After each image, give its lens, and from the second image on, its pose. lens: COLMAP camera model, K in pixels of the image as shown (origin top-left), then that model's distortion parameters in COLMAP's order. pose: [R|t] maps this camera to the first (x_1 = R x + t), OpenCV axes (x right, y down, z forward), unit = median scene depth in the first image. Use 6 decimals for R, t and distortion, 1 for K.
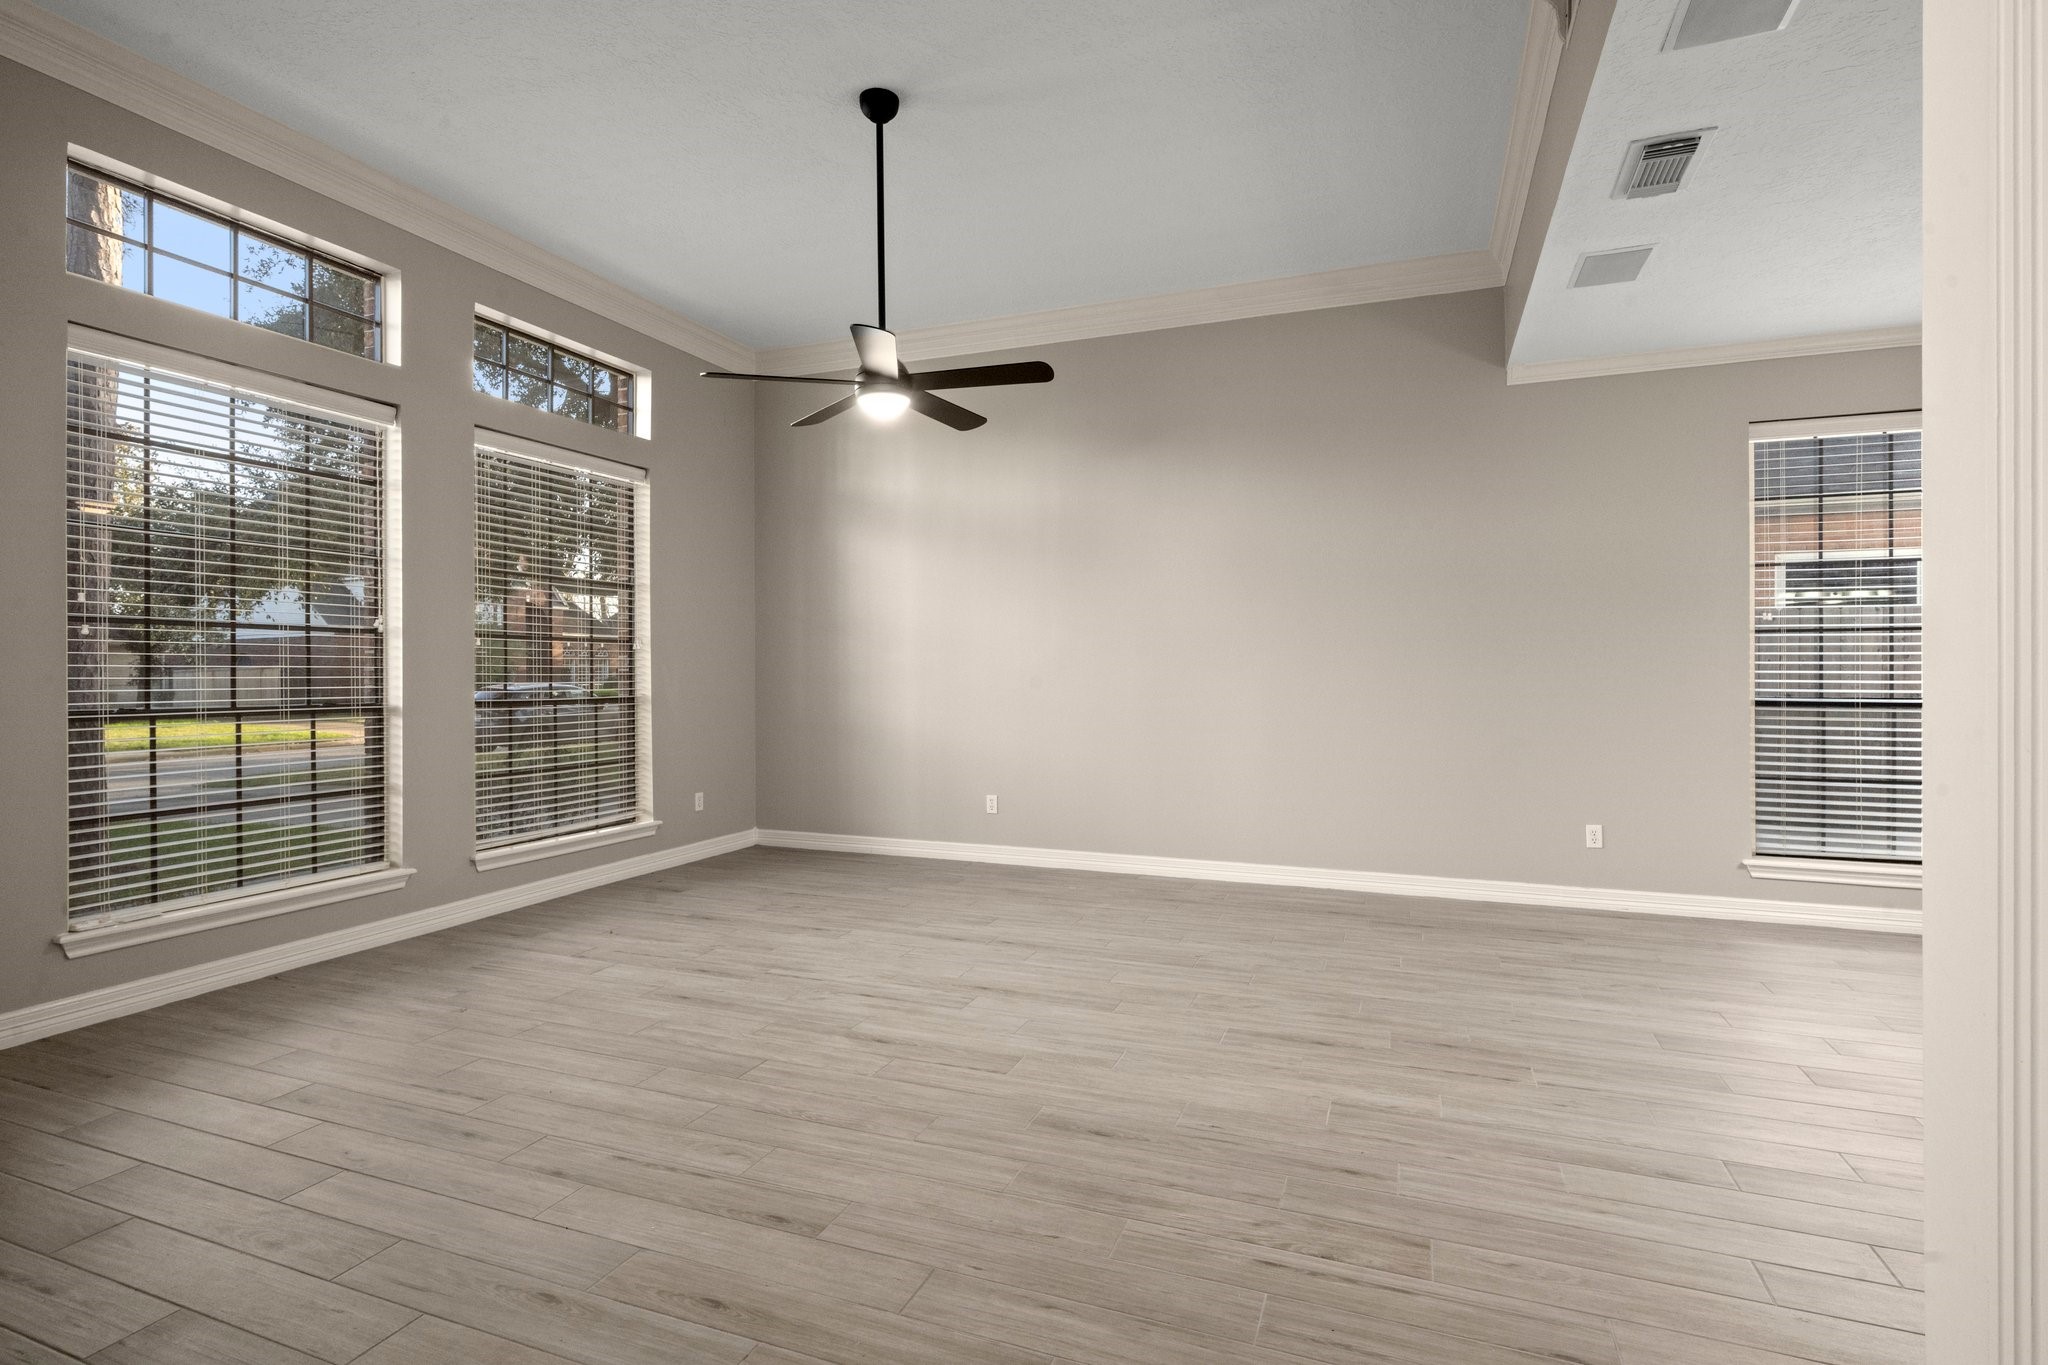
lens RADIAL K [[983.2, 0, 1024.0], [0, 983.2, 682.5], [0, 0, 1]] dist [-0.001924, -0.000426]
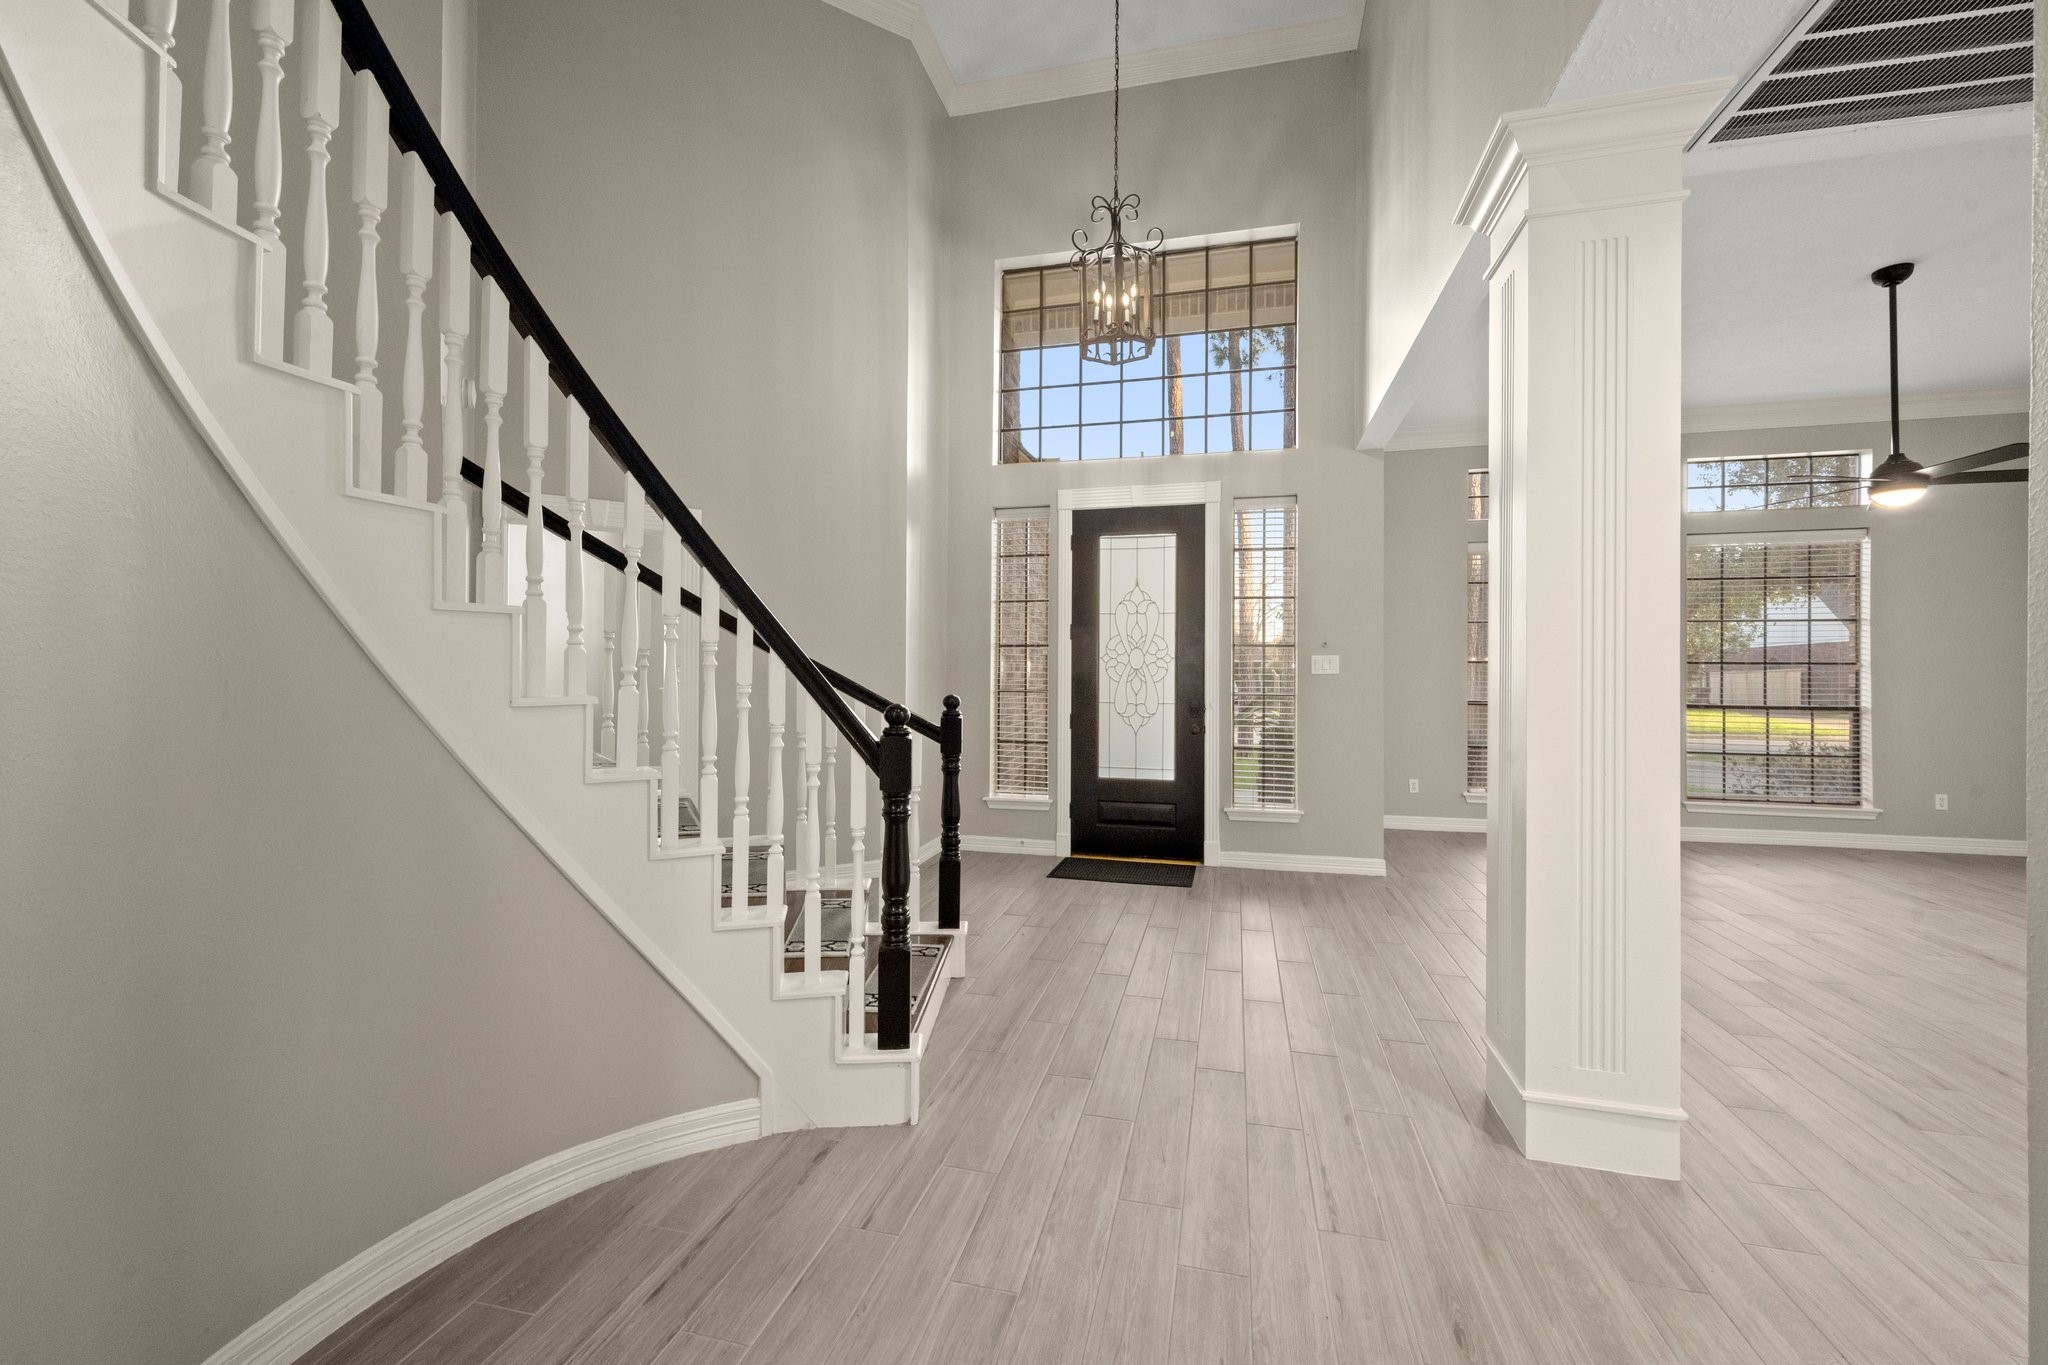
lens RADIAL K [[802.6, 0, 1026.9], [0, 802.6, 668.8], [0, 0, 1]] dist [0.000213, 0.000167]
pose [[0.127437, -0.003659, -0.991840, 0.786245], [-0.010915, 0.999927, -0.005091, -0.028329], [0.991787, 0.011475, 0.127388, -0.309627]]
